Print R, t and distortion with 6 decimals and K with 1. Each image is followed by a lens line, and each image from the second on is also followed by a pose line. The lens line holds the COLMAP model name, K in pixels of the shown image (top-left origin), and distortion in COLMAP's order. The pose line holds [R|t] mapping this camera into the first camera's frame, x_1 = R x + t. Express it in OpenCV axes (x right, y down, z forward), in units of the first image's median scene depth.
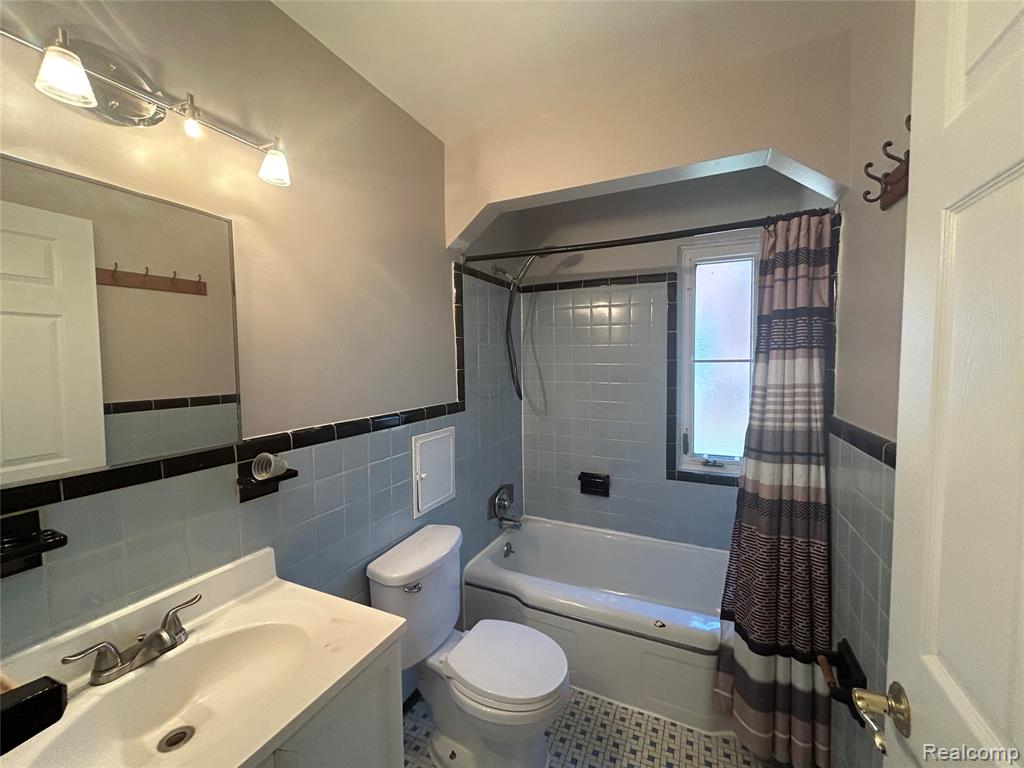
lens RADIAL K [[412.1, 0, 512.3], [0, 412.1, 381.8], [0, 0, 1]] dist [0.000442, 0.000409]
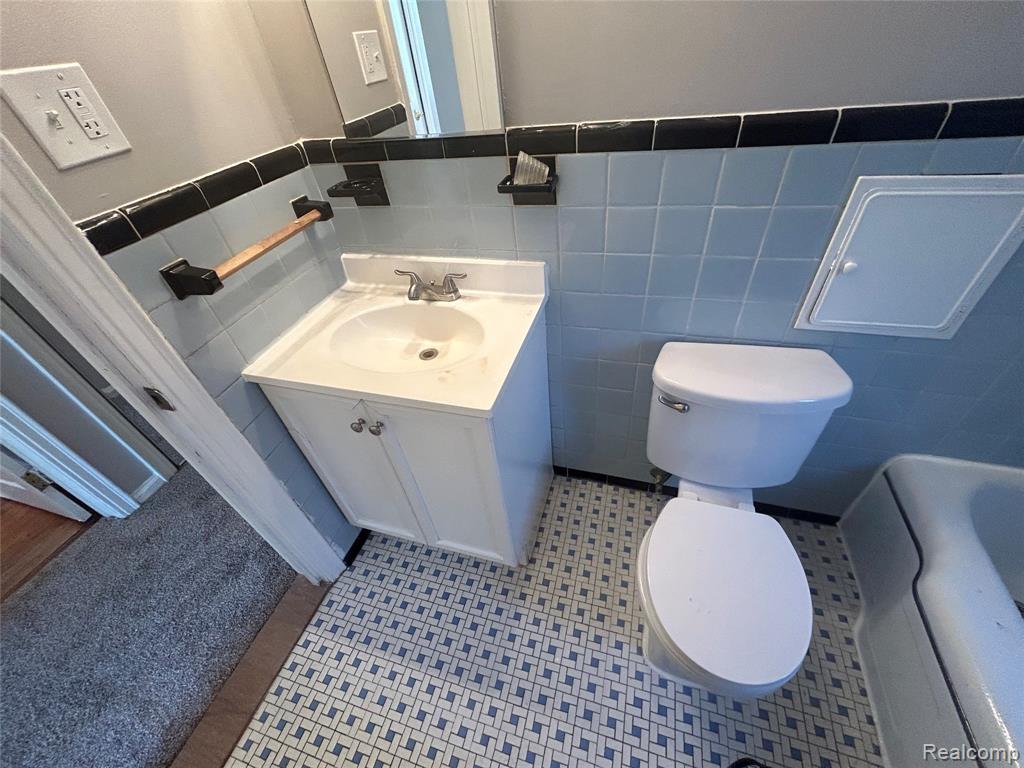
lens RADIAL K [[412.1, 0, 515.3], [0, 412.1, 384.6], [0, 0, 1]] dist [0.000442, 0.000409]
pose [[0.140887, 0.654716, -0.742629, 0.200880], [0.048071, 0.744702, 0.665663, -0.018145], [0.988858, -0.129482, 0.073447, 0.566470]]
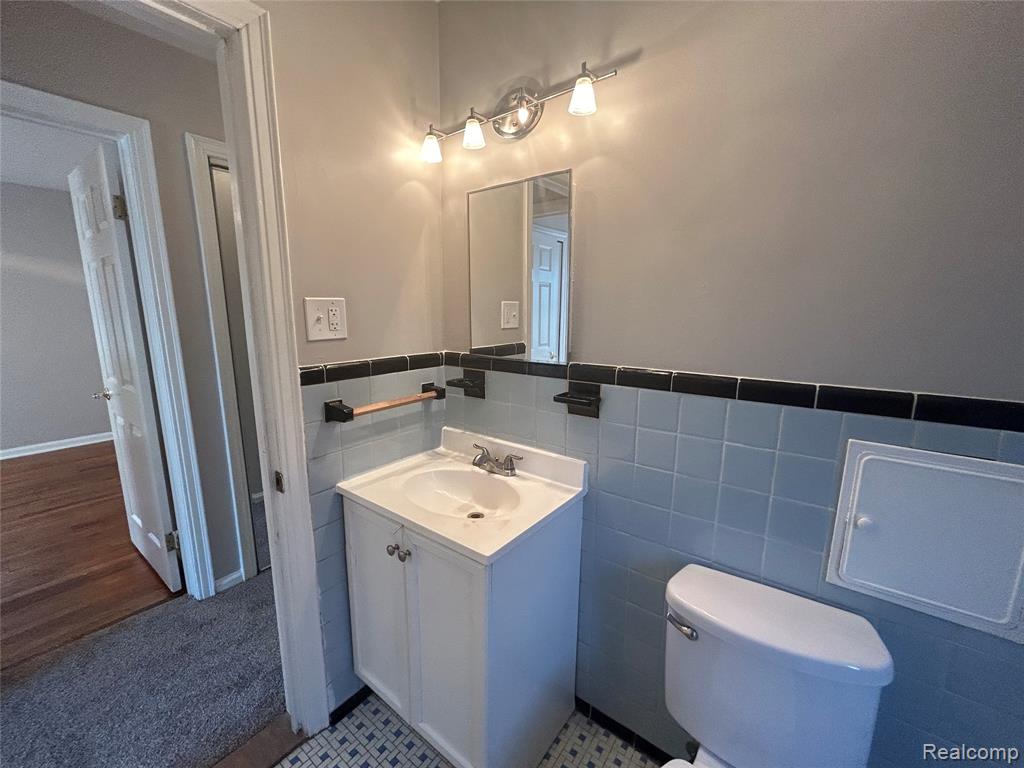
lens RADIAL K [[412.1, 0, 514.3], [0, 412.1, 385.0], [0, 0, 1]] dist [0.000442, 0.000409]
pose [[-0.210571, 0.191026, -0.958733, 0.342501], [-0.049185, 0.977410, 0.205550, -0.020347], [0.976341, 0.090438, -0.196418, 0.692506]]
